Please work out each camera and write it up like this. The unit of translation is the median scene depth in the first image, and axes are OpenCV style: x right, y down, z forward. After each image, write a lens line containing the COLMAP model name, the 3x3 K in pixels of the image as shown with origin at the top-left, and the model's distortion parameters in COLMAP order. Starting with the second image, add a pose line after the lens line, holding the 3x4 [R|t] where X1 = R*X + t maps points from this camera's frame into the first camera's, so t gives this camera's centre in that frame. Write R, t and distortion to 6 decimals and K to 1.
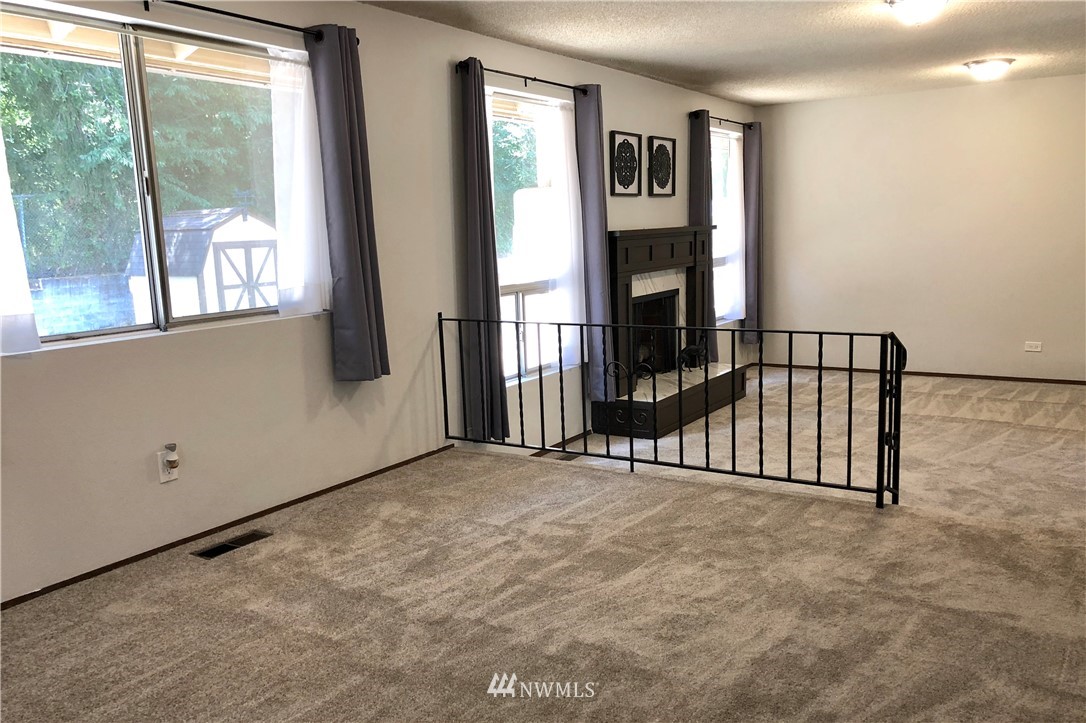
lens RADIAL K [[893.9, 0, 557.1], [0, 893.9, 384.0], [0, 0, 1]] dist [0.032307, -0.015467]
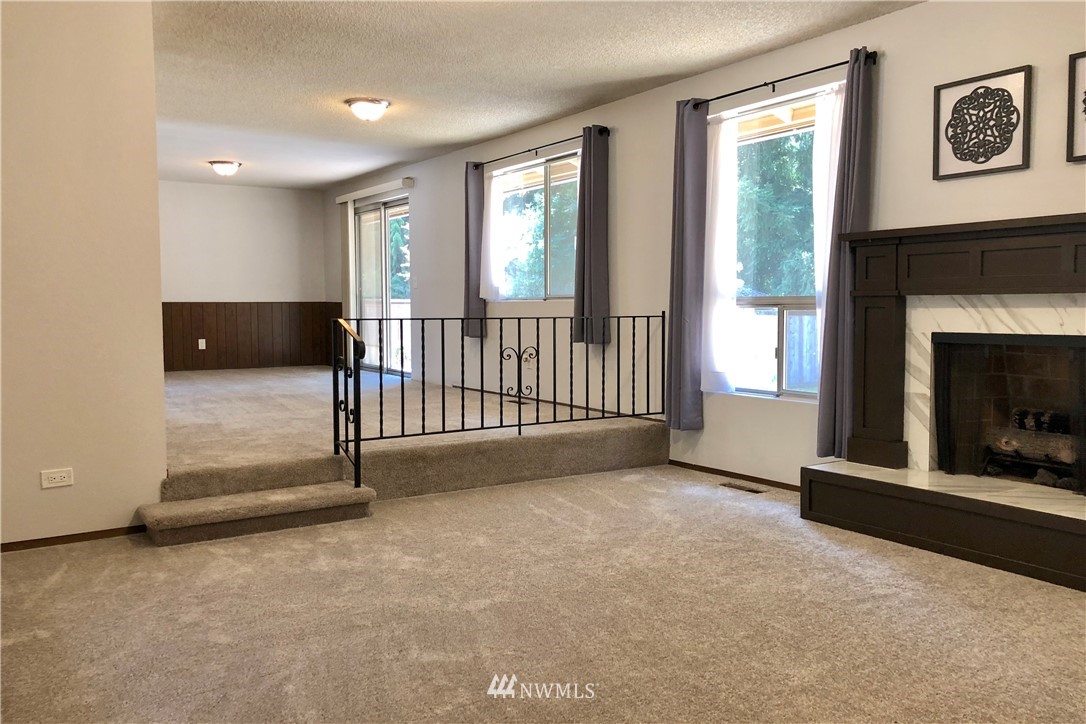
lens RADIAL K [[893.9, 0, 536.6], [0, 893.9, 363.4], [0, 0, 1]] dist [0.032307, -0.015467]
pose [[-0.426181, 0.085723, -0.900567, 1.248242], [-0.147036, 0.975699, 0.162457, -0.218603], [0.892609, 0.201652, -0.403220, 1.586677]]
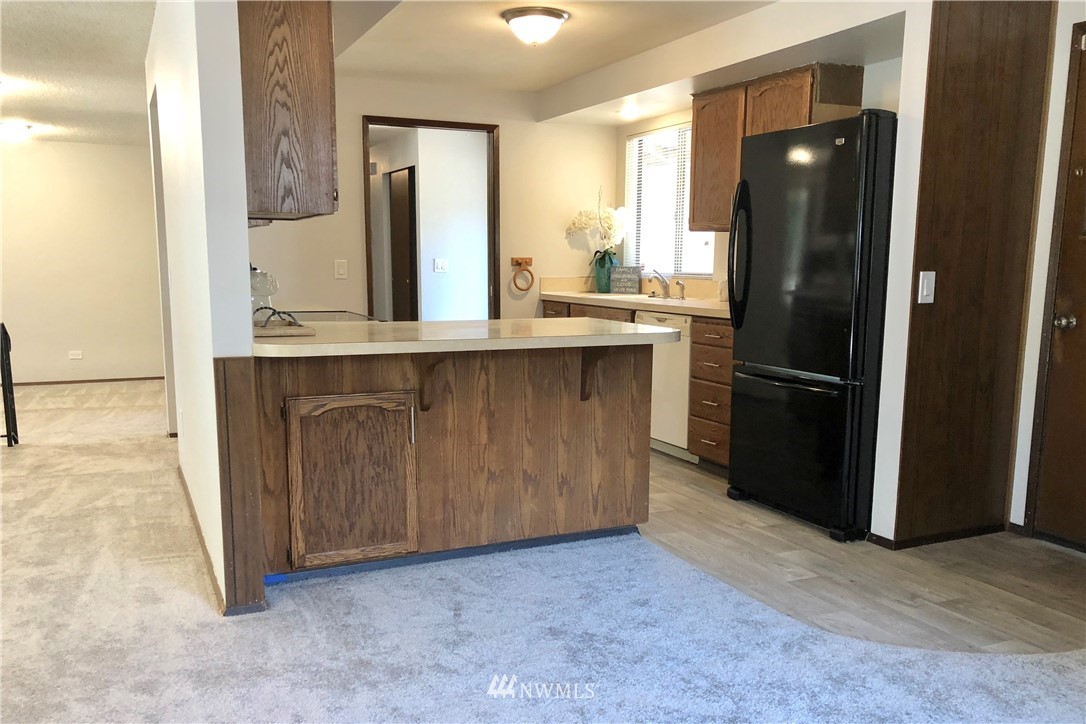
lens RADIAL K [[927.9, 0, 540.9], [0, 927.9, 412.2], [0, 0, 1]] dist [0.056641, -0.059145]
pose [[0.557807, -0.108459, 0.822854, -0.340157], [0.124768, 0.991116, 0.046058, 0.105198], [-0.820539, 0.076974, 0.566384, -0.462252]]
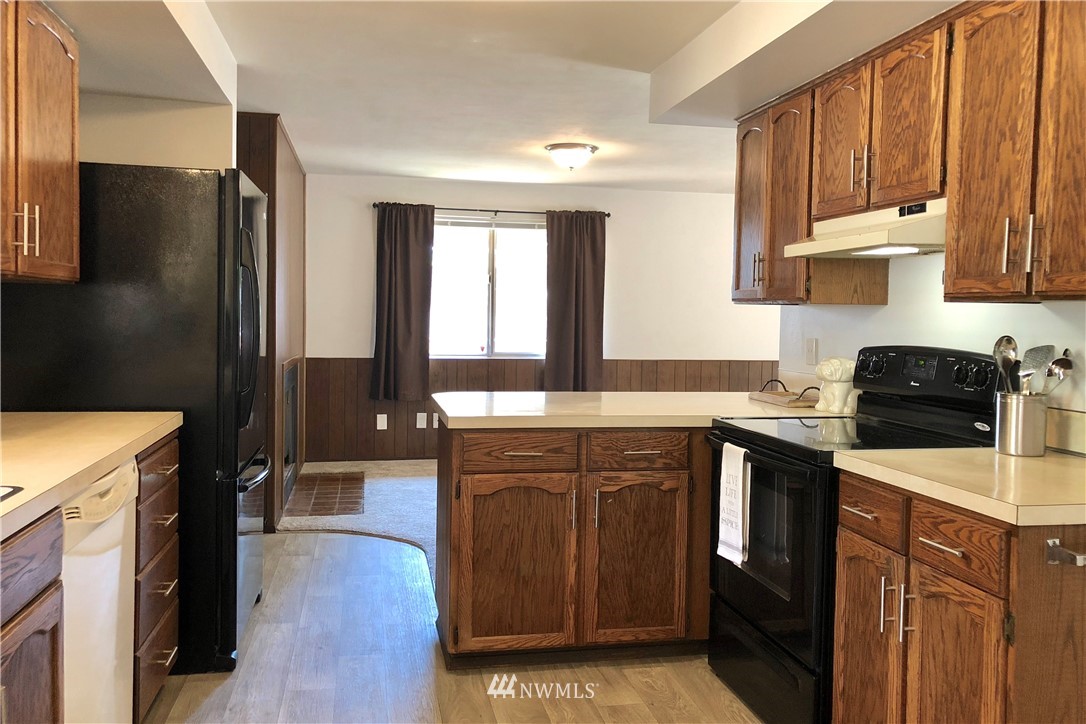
lens RADIAL K [[893.9, 0, 531.9], [0, 893.9, 368.1], [0, 0, 1]] dist [0.032307, -0.015467]
pose [[-0.740902, 0.055031, -0.669355, 0.955202], [-0.116071, 0.971149, 0.208321, -0.137799], [0.661507, 0.232038, -0.713138, 0.602227]]
